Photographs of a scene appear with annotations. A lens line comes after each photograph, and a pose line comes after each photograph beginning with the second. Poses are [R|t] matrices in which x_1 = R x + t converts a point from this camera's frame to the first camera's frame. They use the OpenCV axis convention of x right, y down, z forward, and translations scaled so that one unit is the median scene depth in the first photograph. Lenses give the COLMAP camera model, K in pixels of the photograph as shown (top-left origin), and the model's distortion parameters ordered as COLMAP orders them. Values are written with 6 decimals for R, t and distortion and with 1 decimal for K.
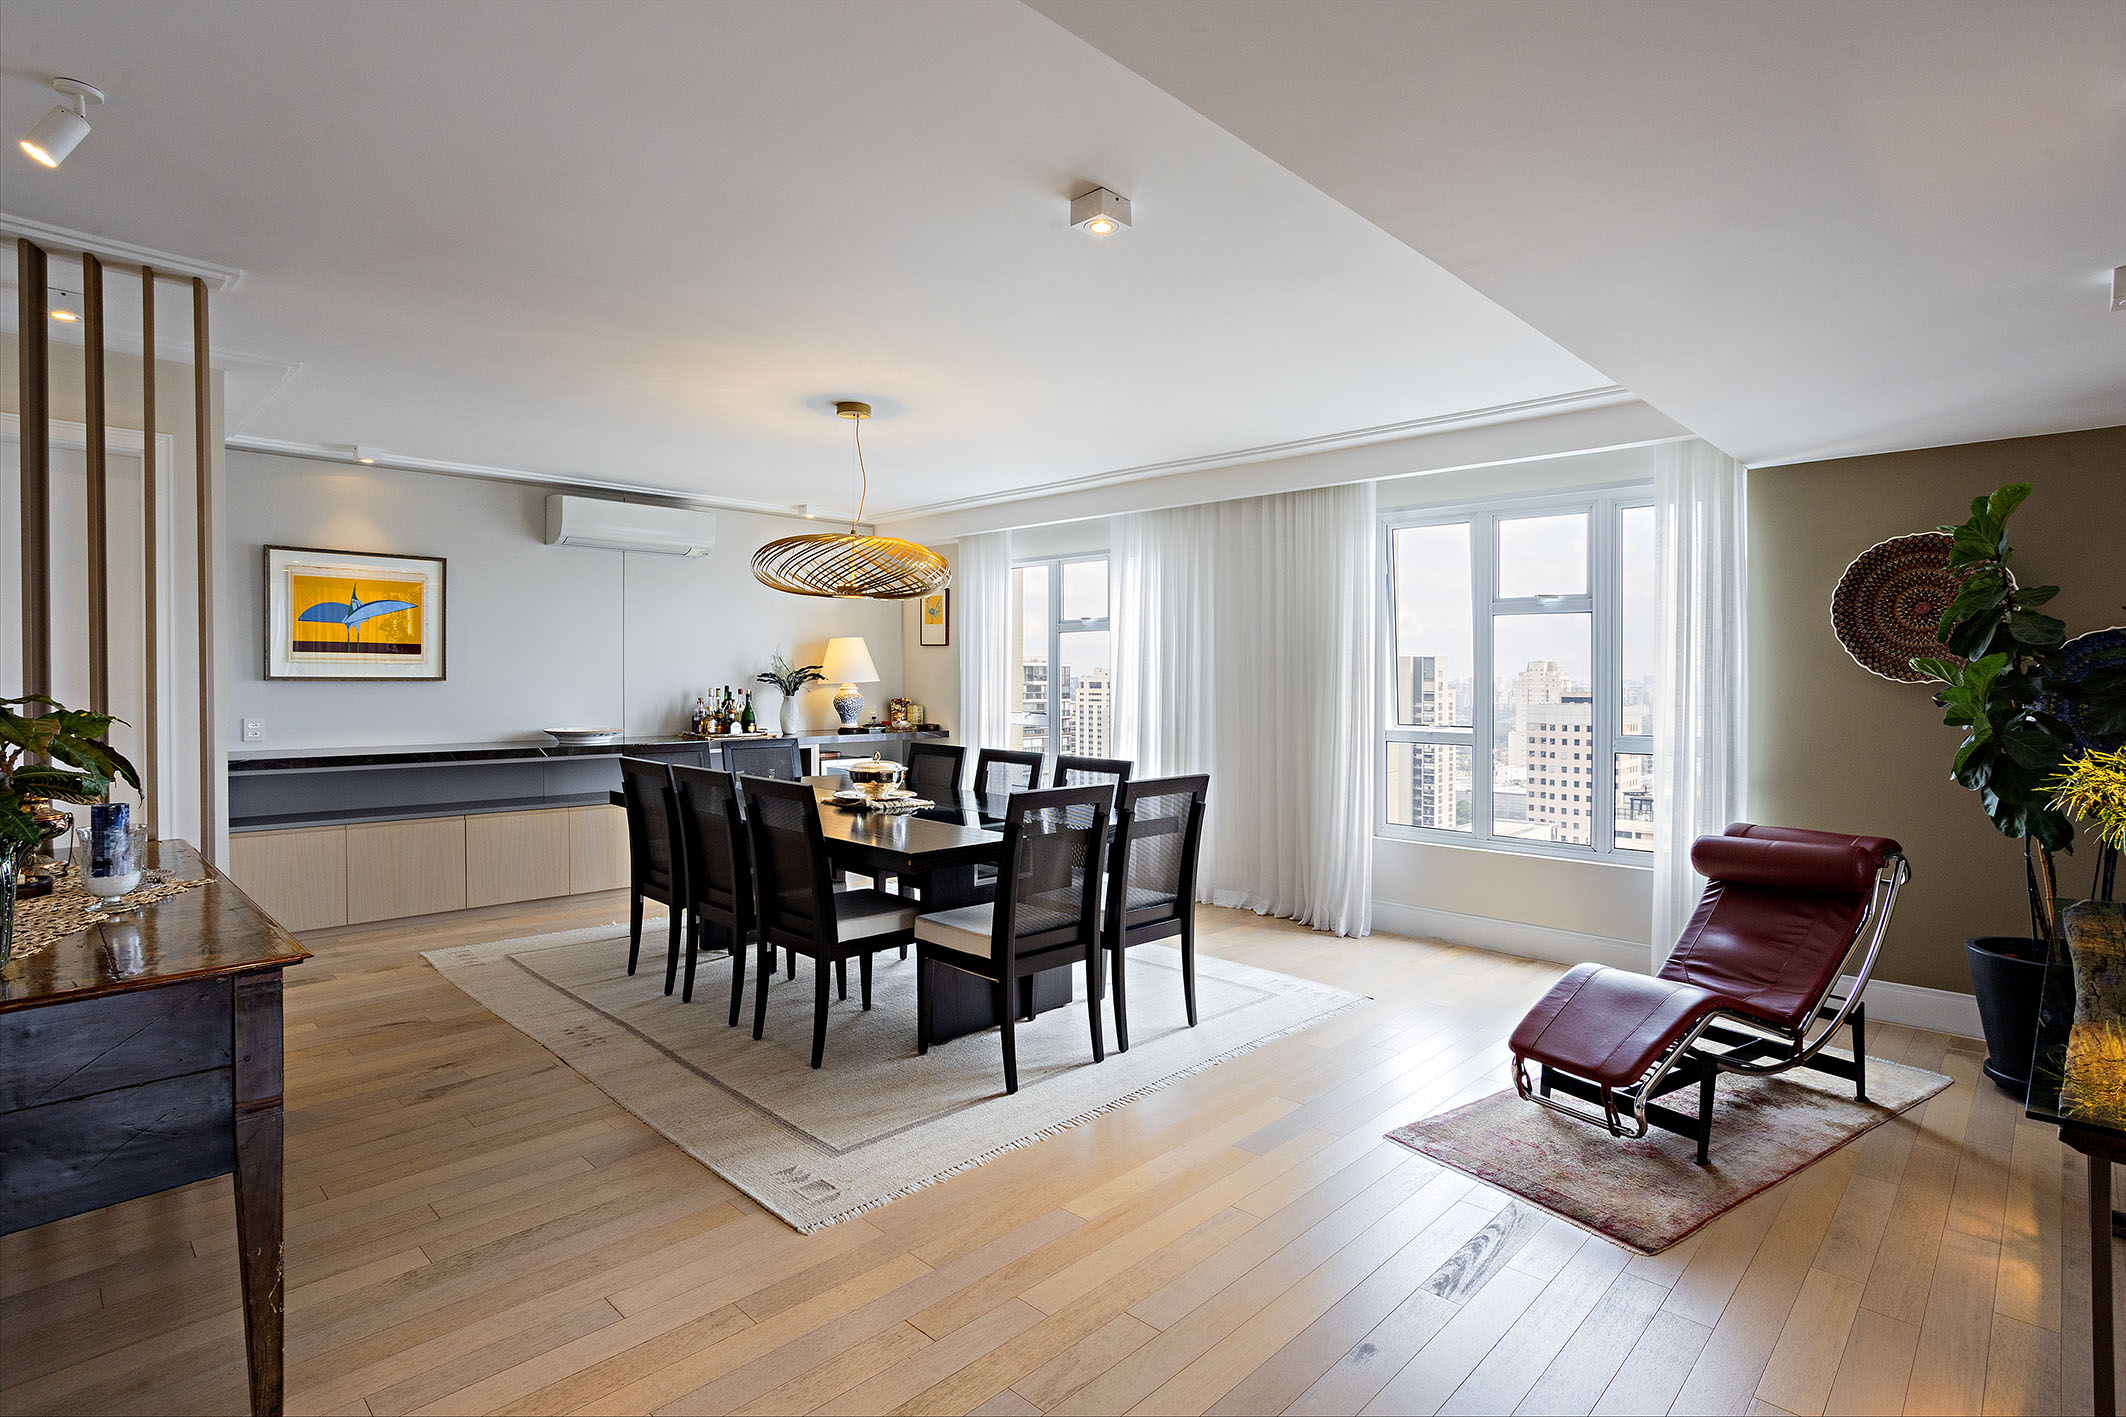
lens RADIAL K [[1029.4, 0, 1077.2], [0, 1029.4, 699.2], [0, 0, 1]] dist [-0.021568, -0.001061]
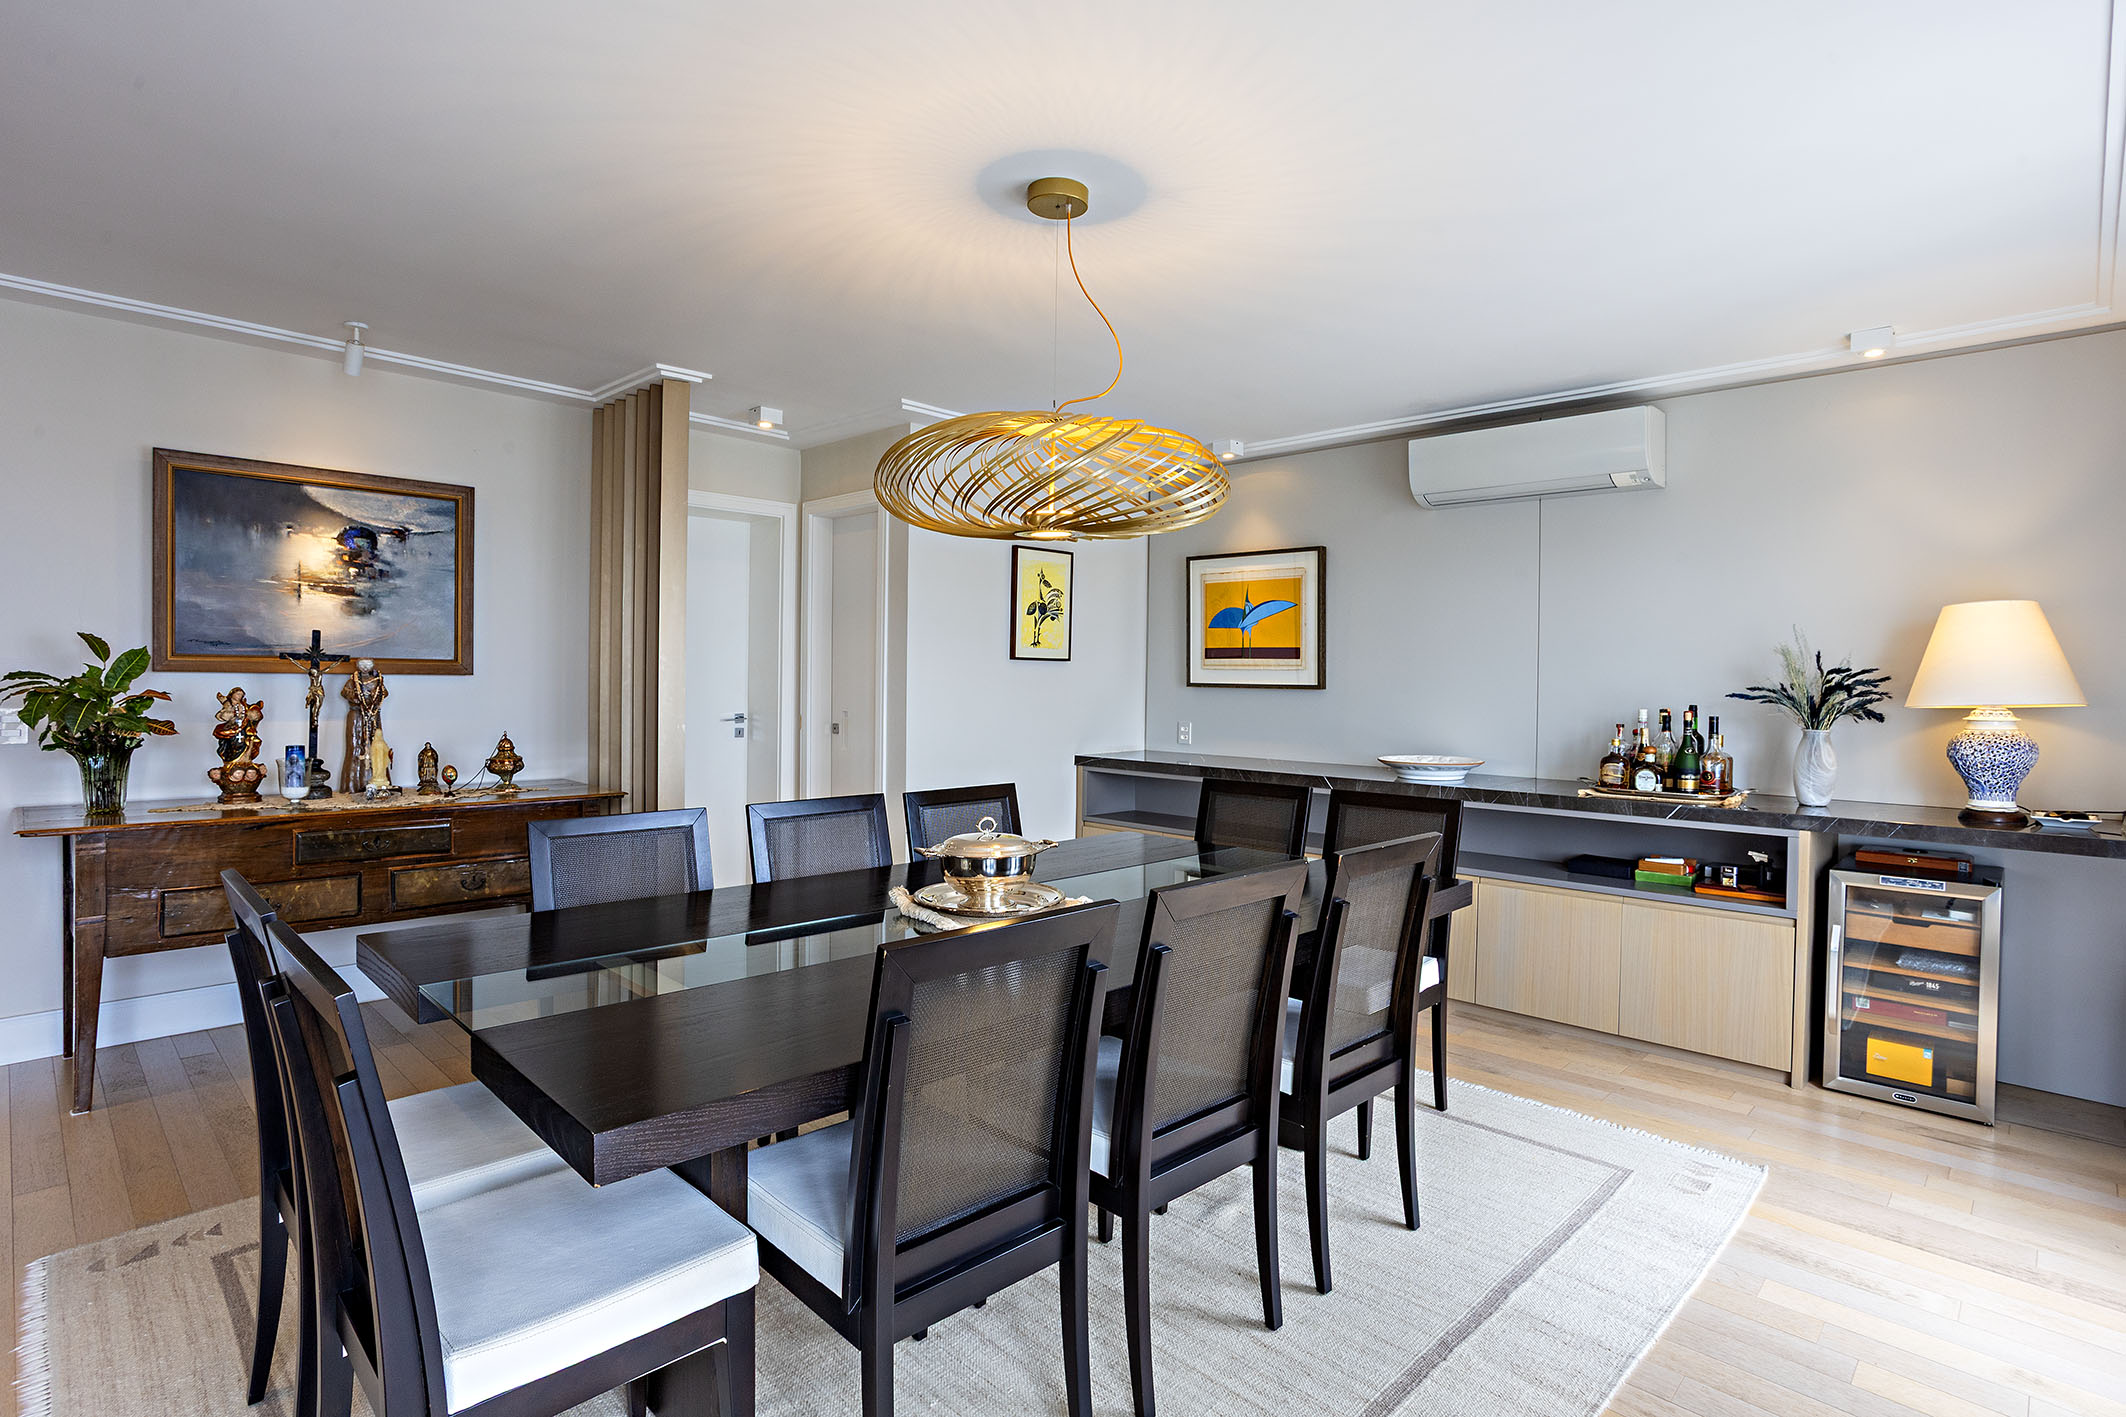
lens RADIAL K [[1089.1, 0, 1066.2], [0, 1089.1, 699.5], [0, 0, 1]] dist [0.001073, 0.000411]
pose [[-0.007613, 0.021784, -0.999734, 0.315616], [-0.028894, 0.999340, 0.021996, -0.024306], [0.999554, 0.029053, -0.006978, 0.829075]]
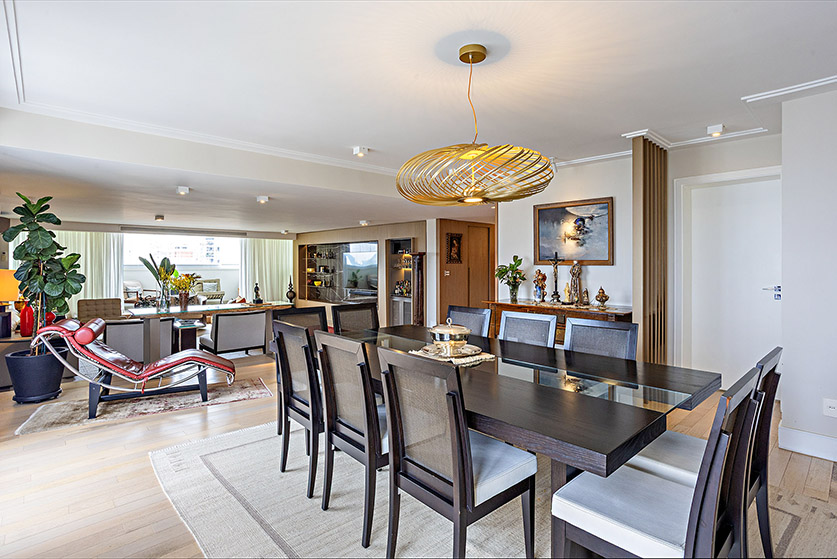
lens RADIAL K [[405.3, 0, 395.2], [0, 405.3, 265.4], [0, 0, 1]] dist [-0.021568, -0.001061]
pose [[-0.999322, -0.001576, 0.036791, -0.422037], [-0.000967, 0.999862, 0.016555, -0.025966], [-0.036812, 0.016508, -0.999186, 1.536665]]
